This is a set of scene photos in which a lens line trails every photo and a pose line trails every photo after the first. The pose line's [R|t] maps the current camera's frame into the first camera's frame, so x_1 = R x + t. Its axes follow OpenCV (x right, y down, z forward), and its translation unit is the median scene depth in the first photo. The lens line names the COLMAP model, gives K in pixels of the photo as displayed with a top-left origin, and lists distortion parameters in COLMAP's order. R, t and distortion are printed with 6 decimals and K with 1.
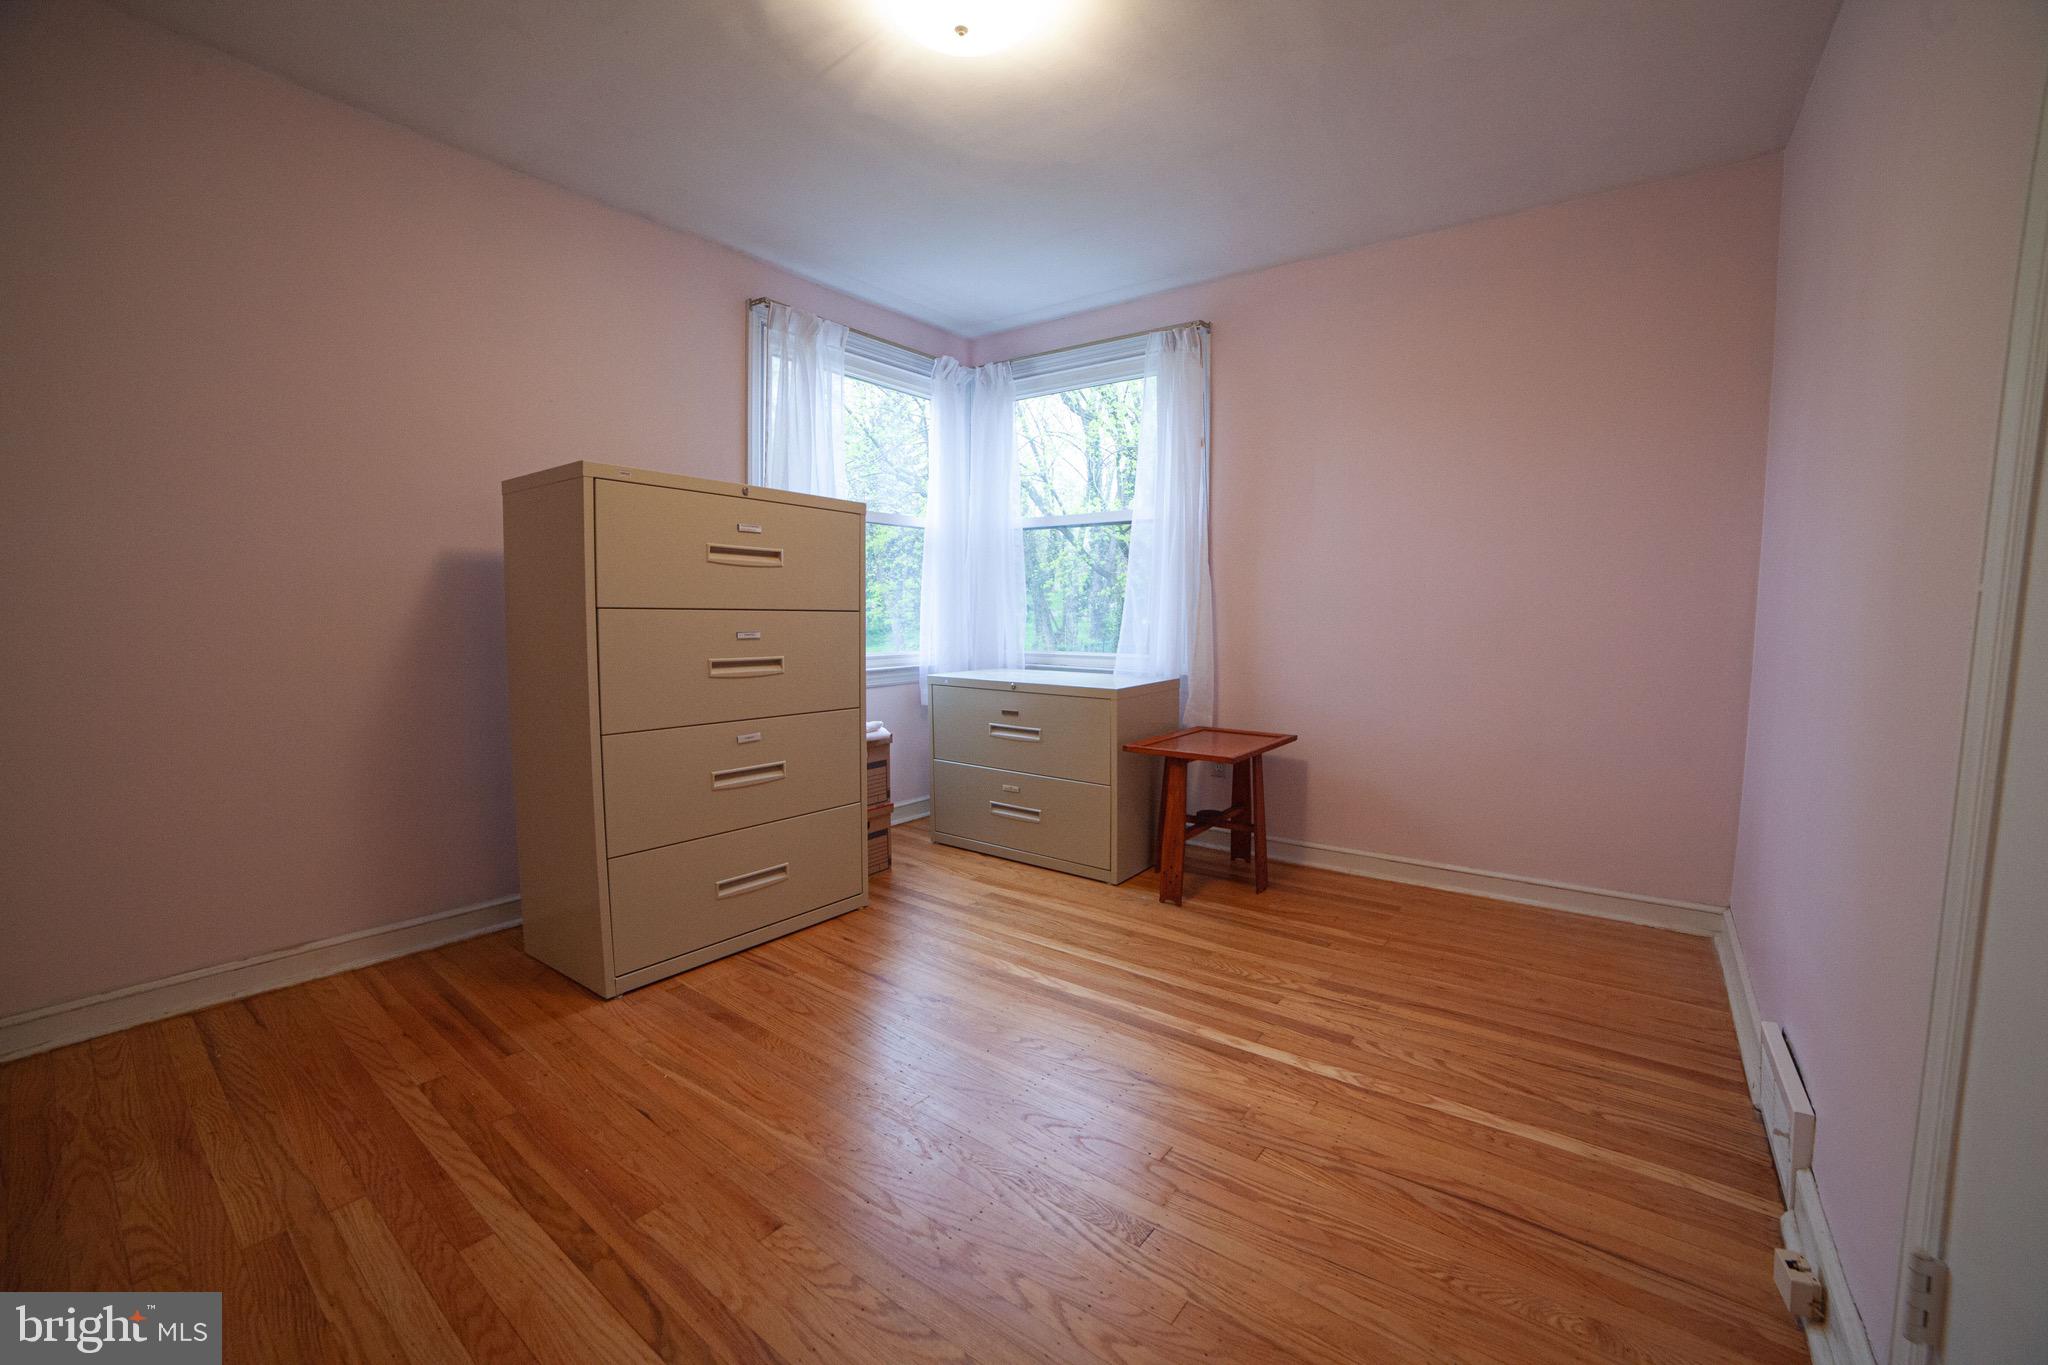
lens RADIAL K [[826.6, 0, 1029.9], [0, 826.6, 689.3], [0, 0, 1]] dist [-0.110591, 0.040481]
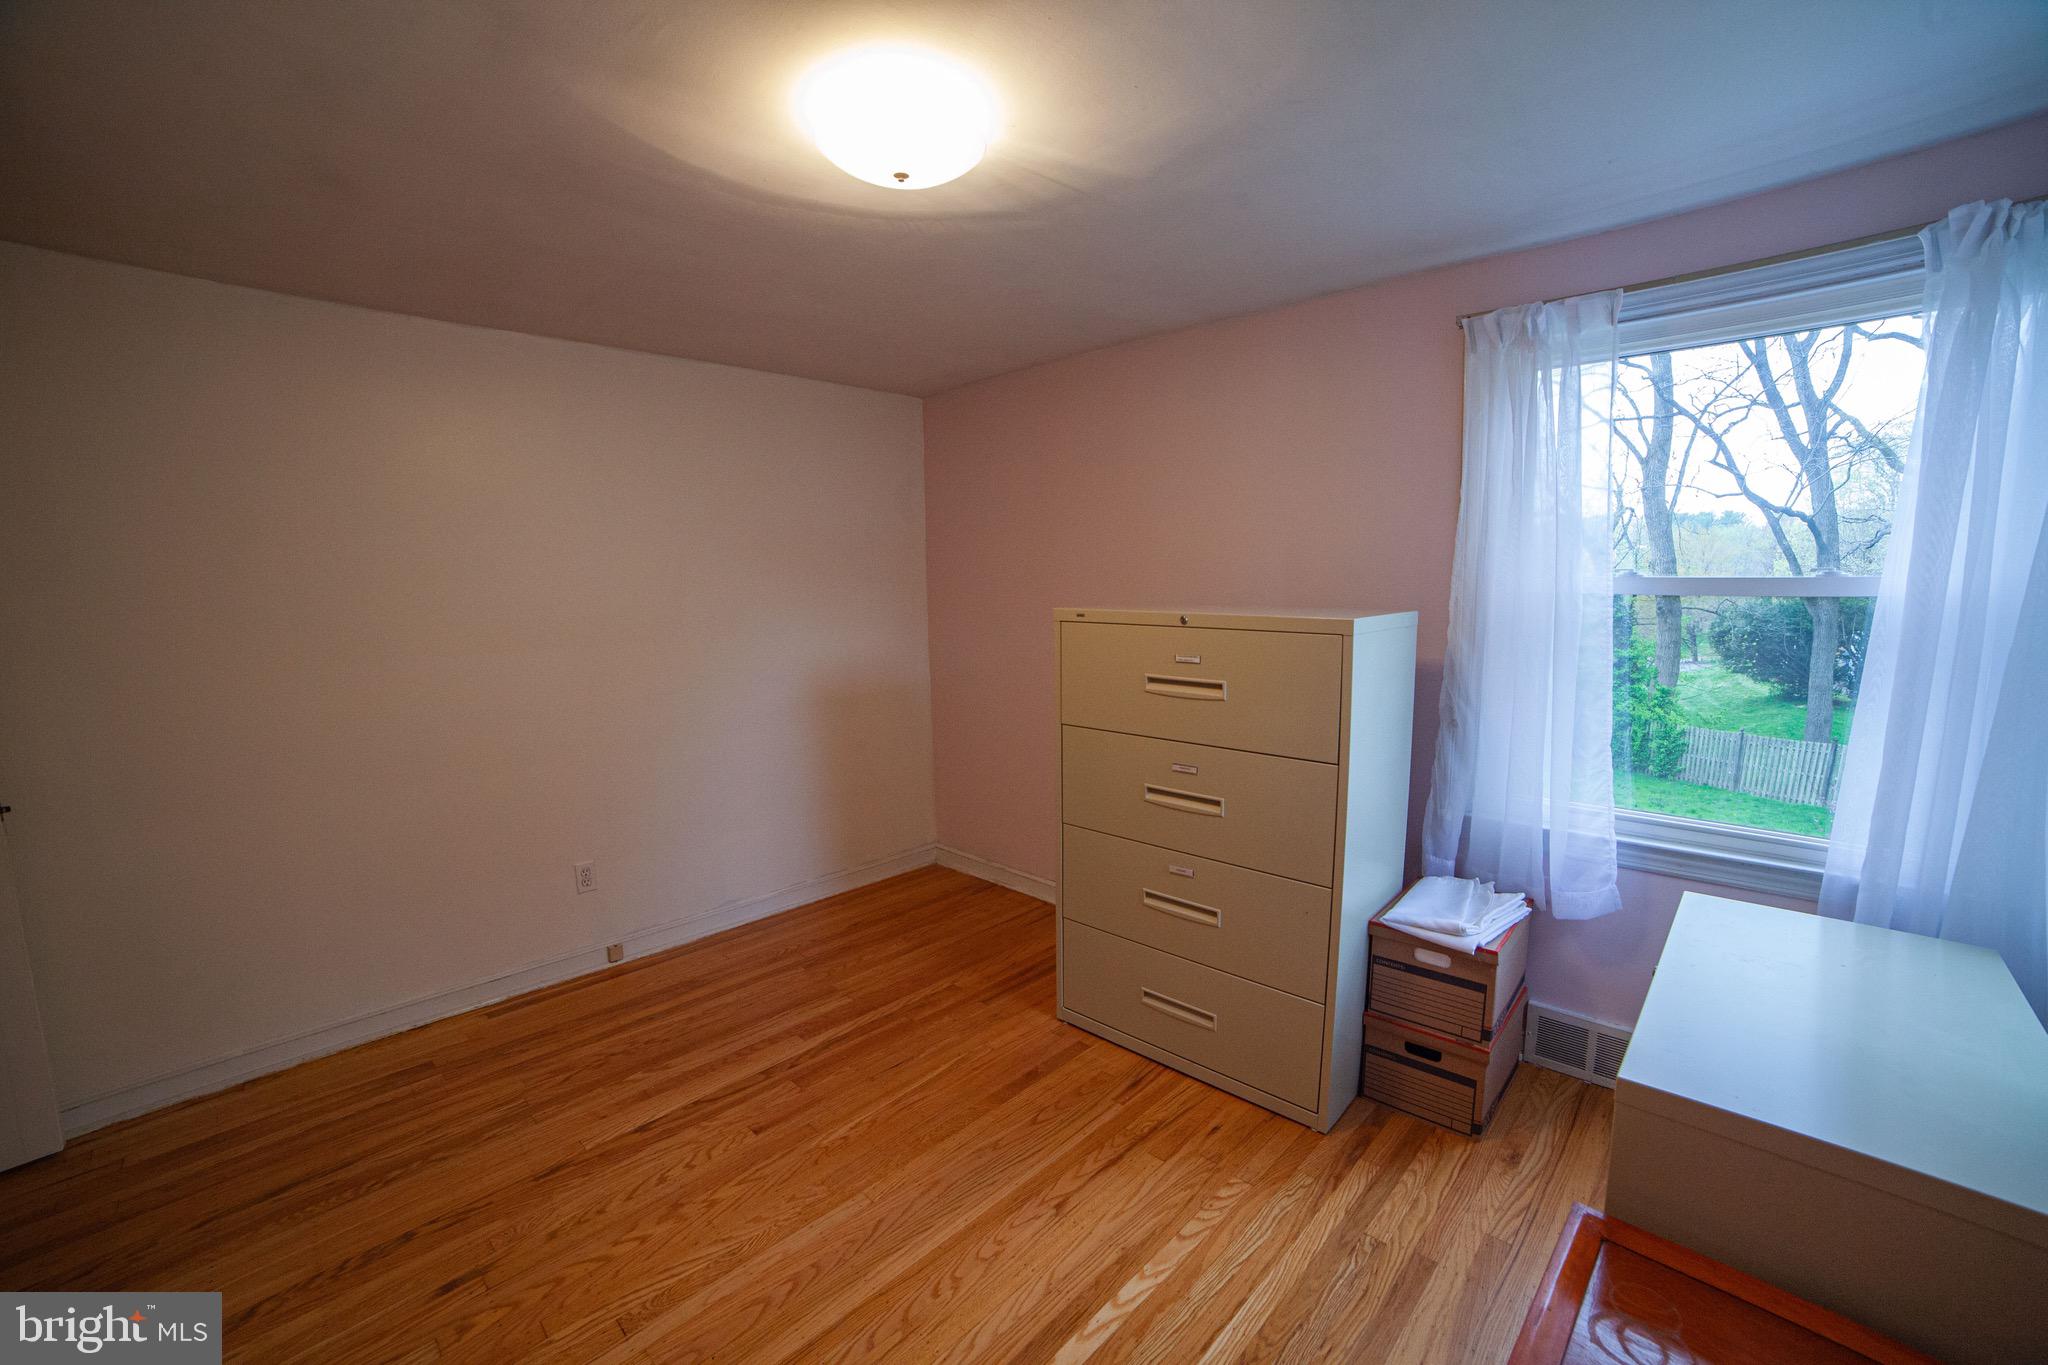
lens RADIAL K [[826.6, 0, 1029.9], [0, 826.6, 689.3], [0, 0, 1]] dist [-0.110591, 0.040481]
pose [[-0.123715, 0.126596, -0.984209, 0.640184], [-0.075946, 0.987712, 0.136593, -0.285800], [0.989407, 0.091645, -0.112580, 0.950790]]
